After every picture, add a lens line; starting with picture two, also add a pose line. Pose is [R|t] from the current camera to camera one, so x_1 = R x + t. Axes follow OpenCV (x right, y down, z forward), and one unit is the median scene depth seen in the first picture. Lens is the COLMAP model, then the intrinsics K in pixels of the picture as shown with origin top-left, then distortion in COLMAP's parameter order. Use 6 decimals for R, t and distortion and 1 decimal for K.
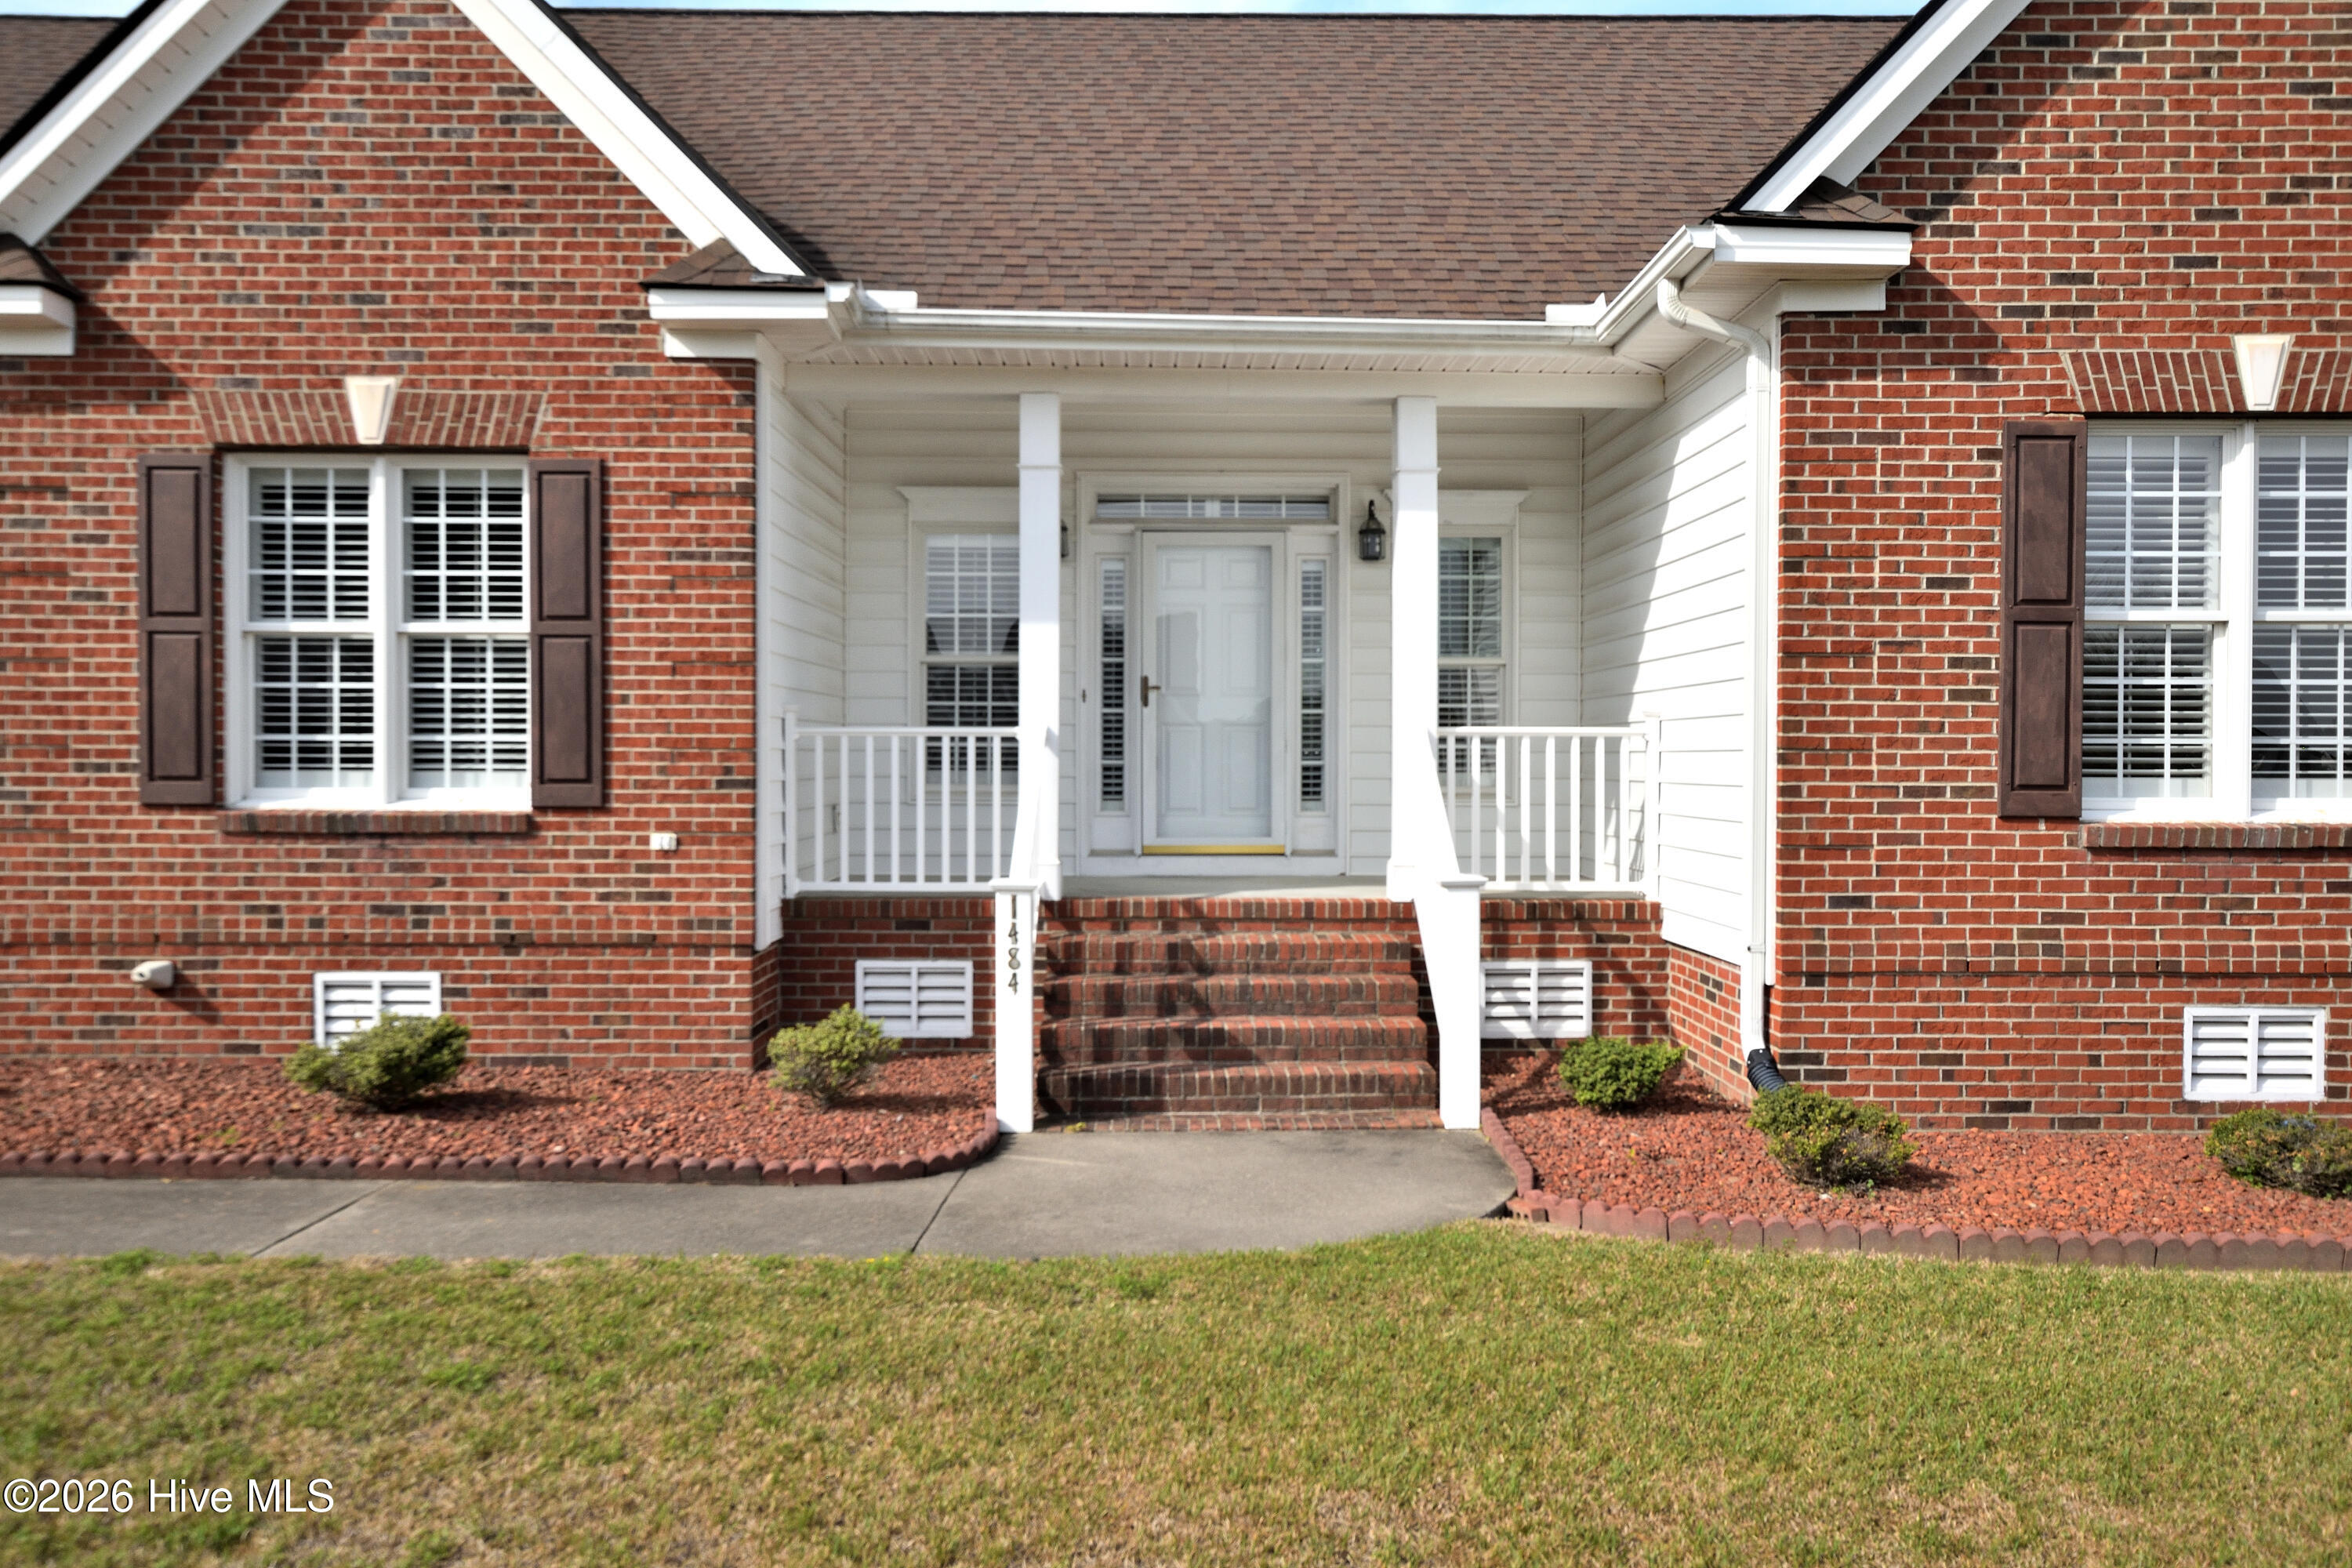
lens RADIAL K [[1936.7, 0, 1217.3], [0, 1936.7, 760.4], [0, 0, 1]] dist [0.000488, 0.051851]
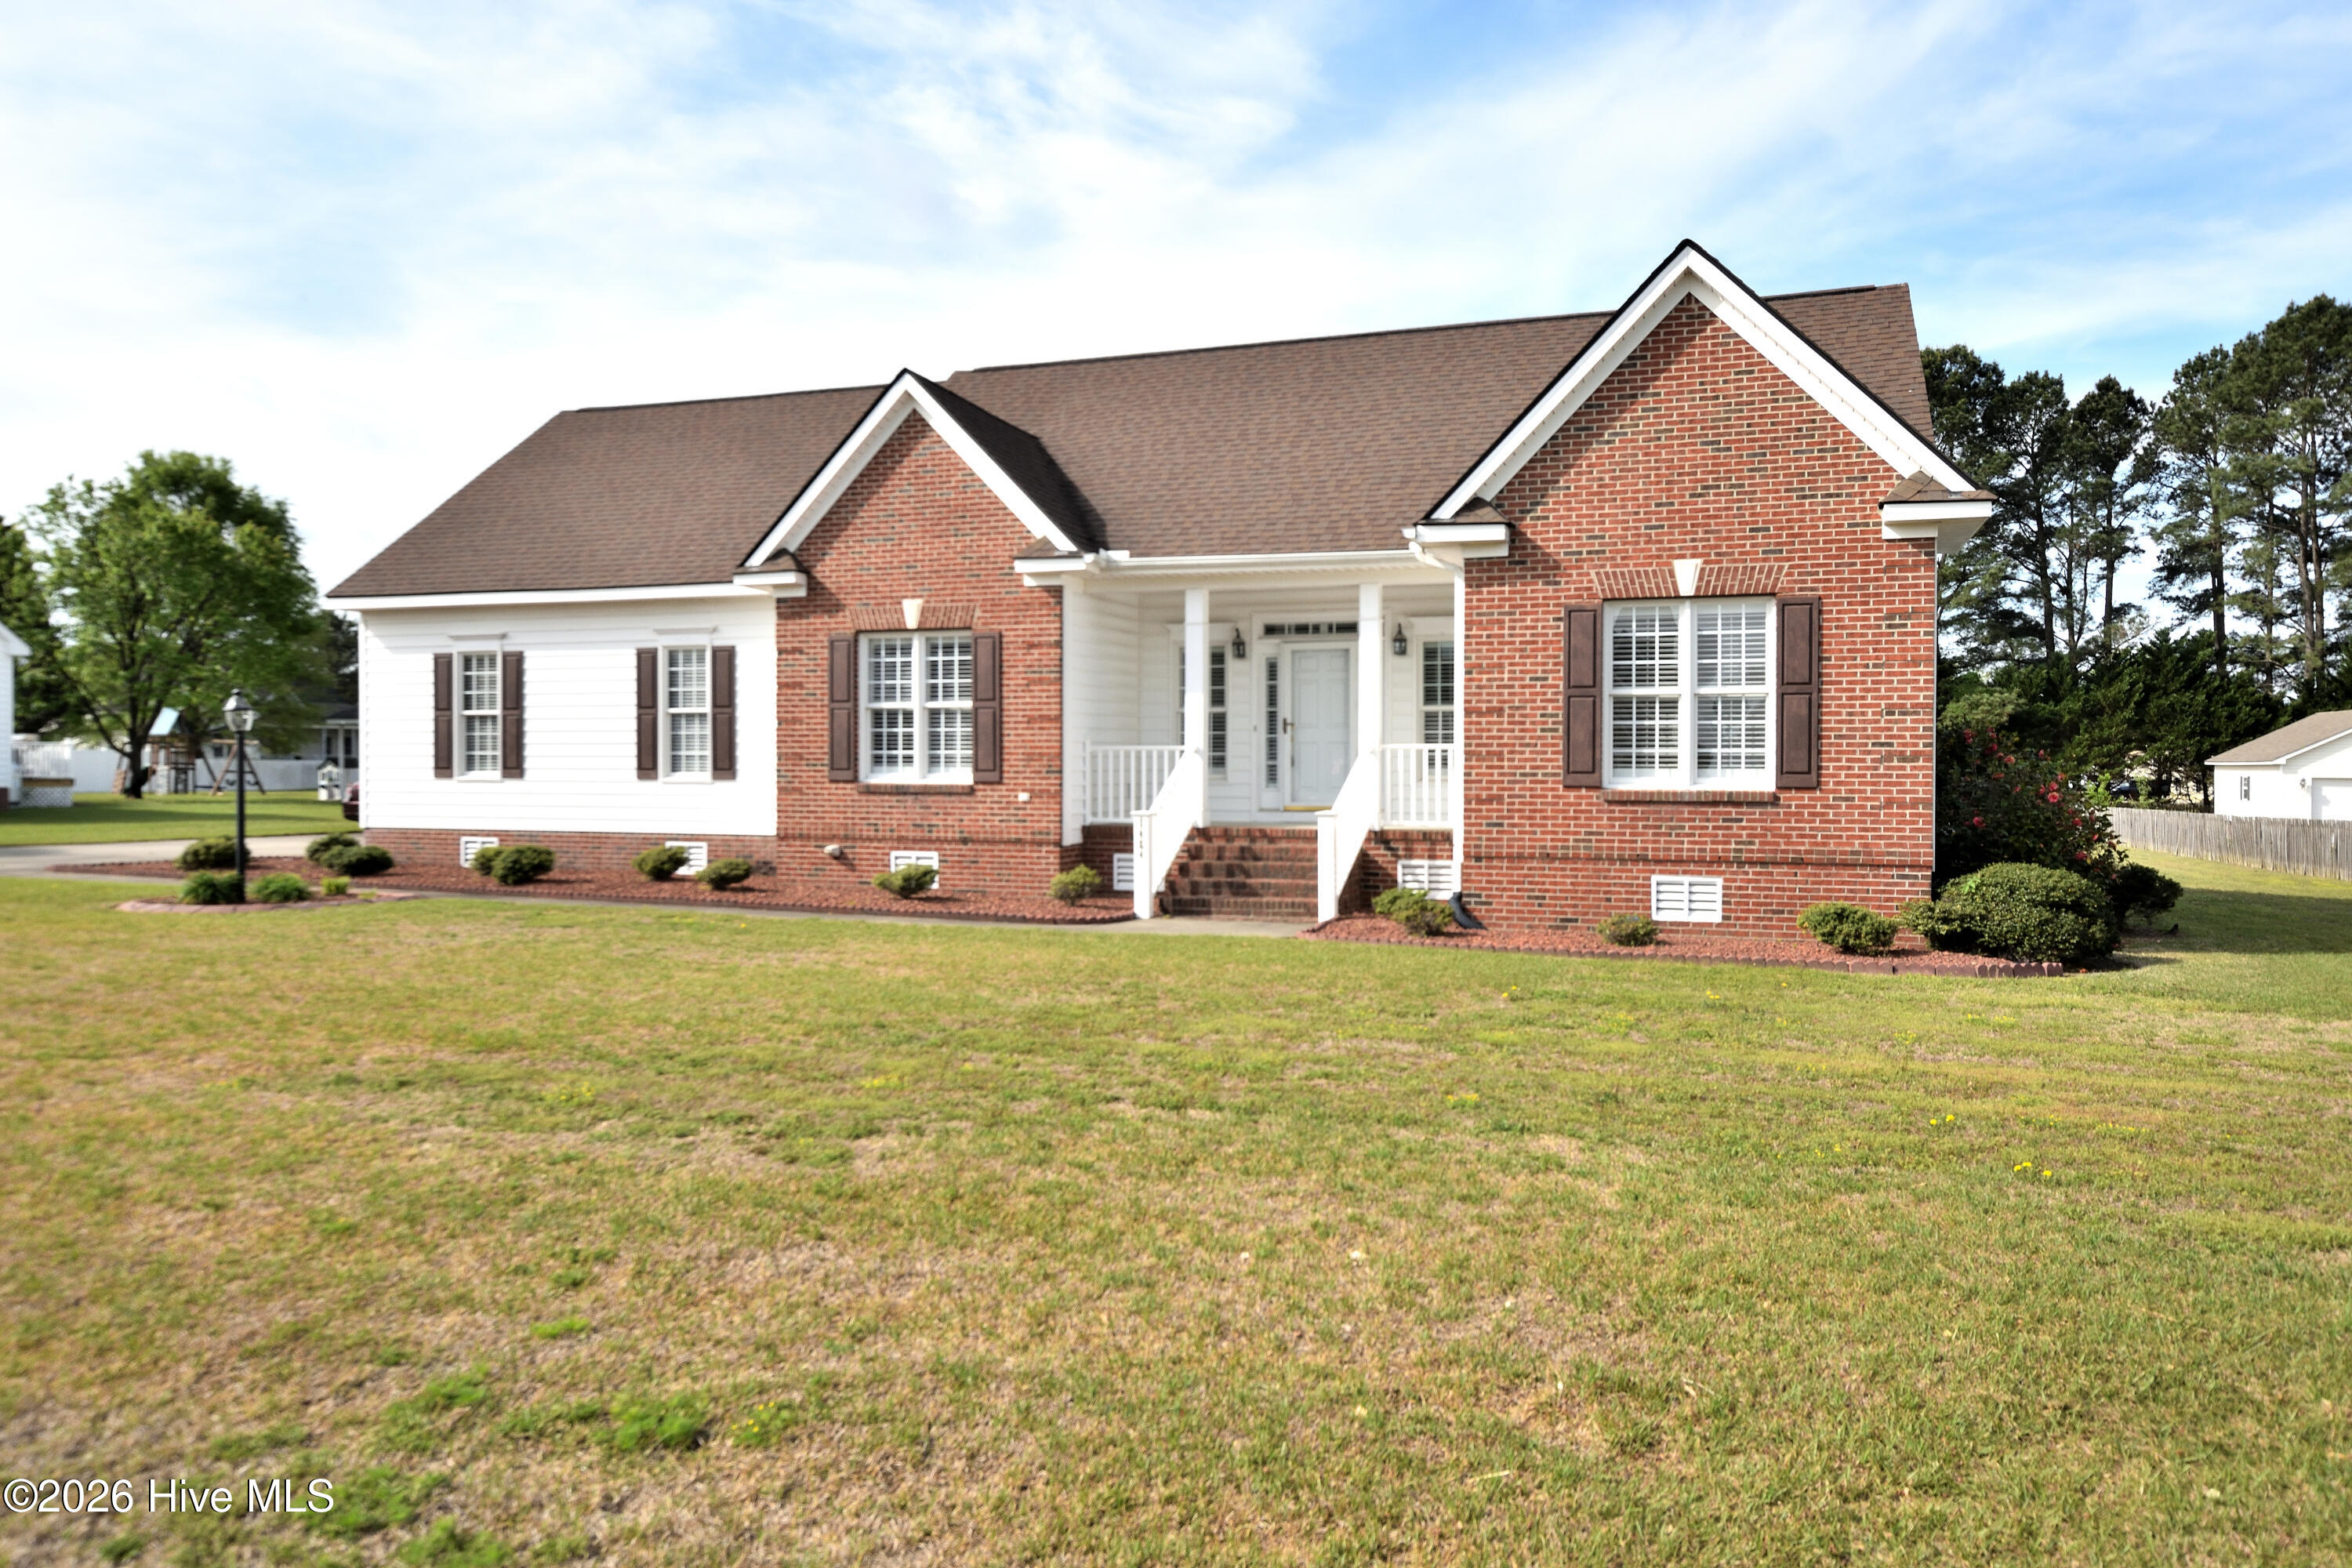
lens RADIAL K [[1631.5, 0, 1215.9], [0, 1631.5, 783.3], [0, 0, 1]] dist [-0.005039, -0.002121]
pose [[0.945189, 0.004232, -0.326496, 0.562325], [-0.005259, 0.999984, -0.002265, 0.028765], [0.326481, 0.003858, 0.945196, -0.755670]]
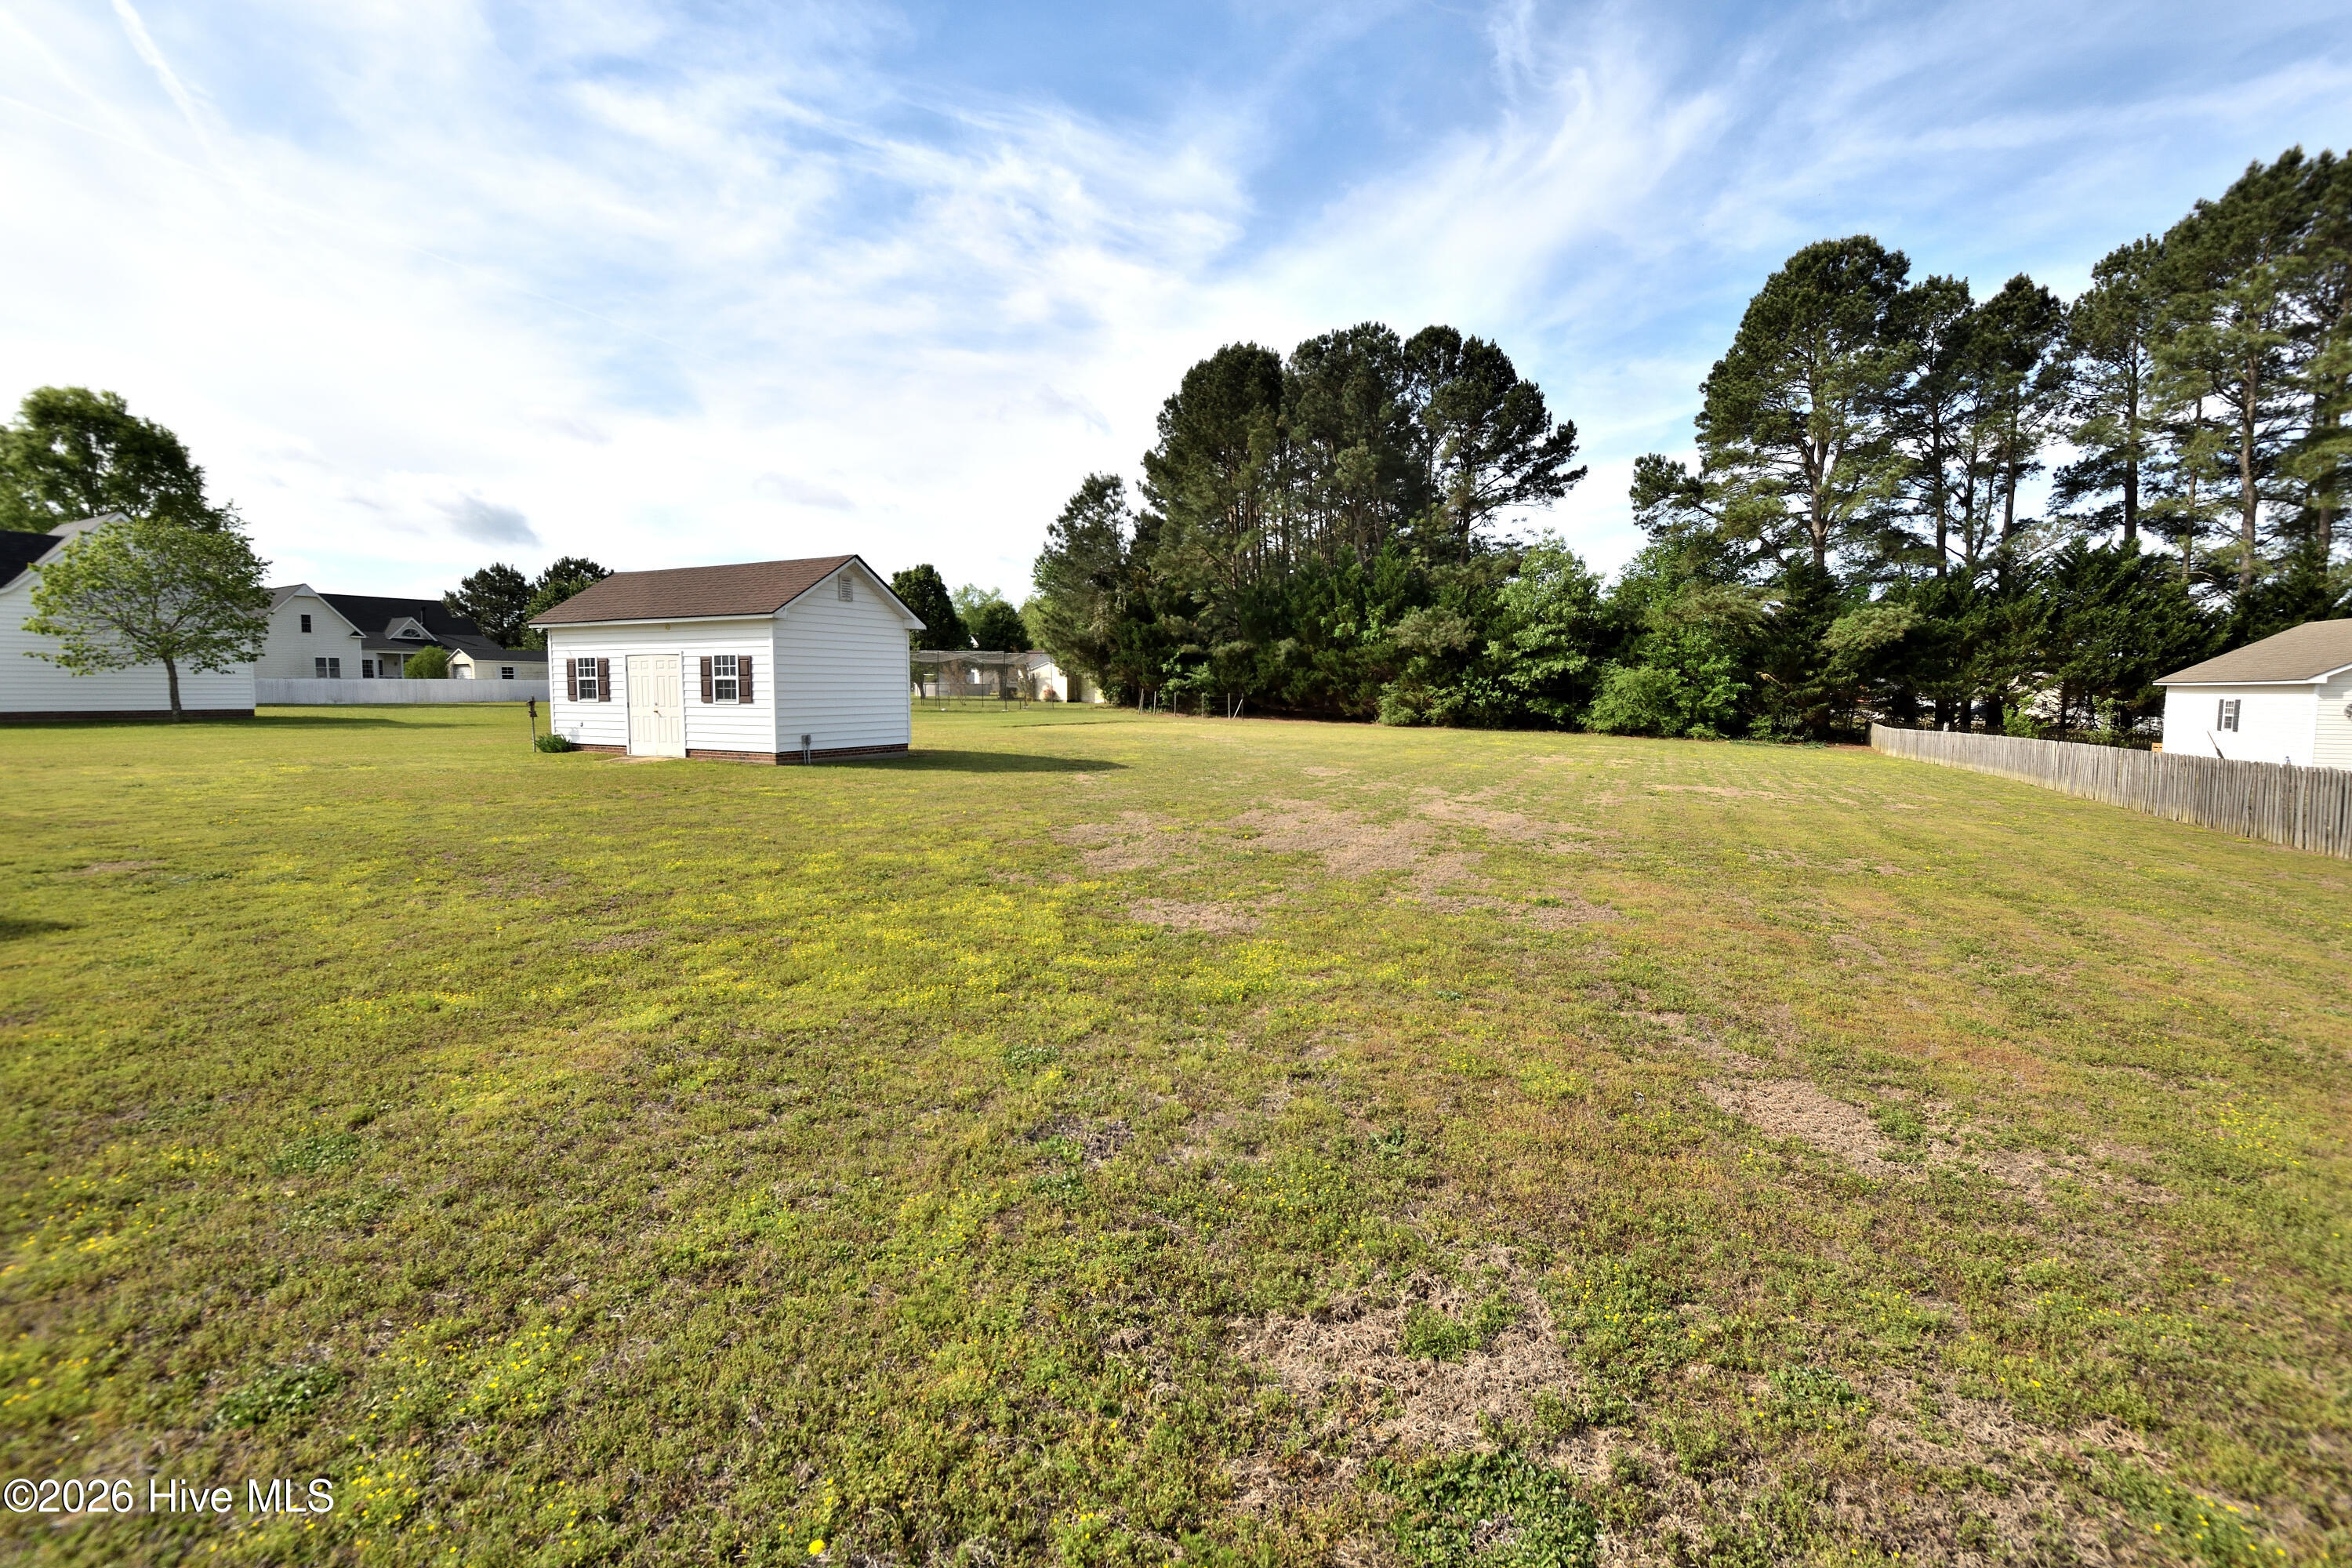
lens RADIAL K [[1021.6, 0, 1224.8], [0, 1021.6, 800.6], [0, 0, 1]] dist [-0.028899, 0.000127]
pose [[0.908340, 0.041858, -0.416133, 0.787848], [-0.004756, 0.995948, 0.089801, 0.016481], [0.418206, -0.079590, 0.904858, 2.762508]]
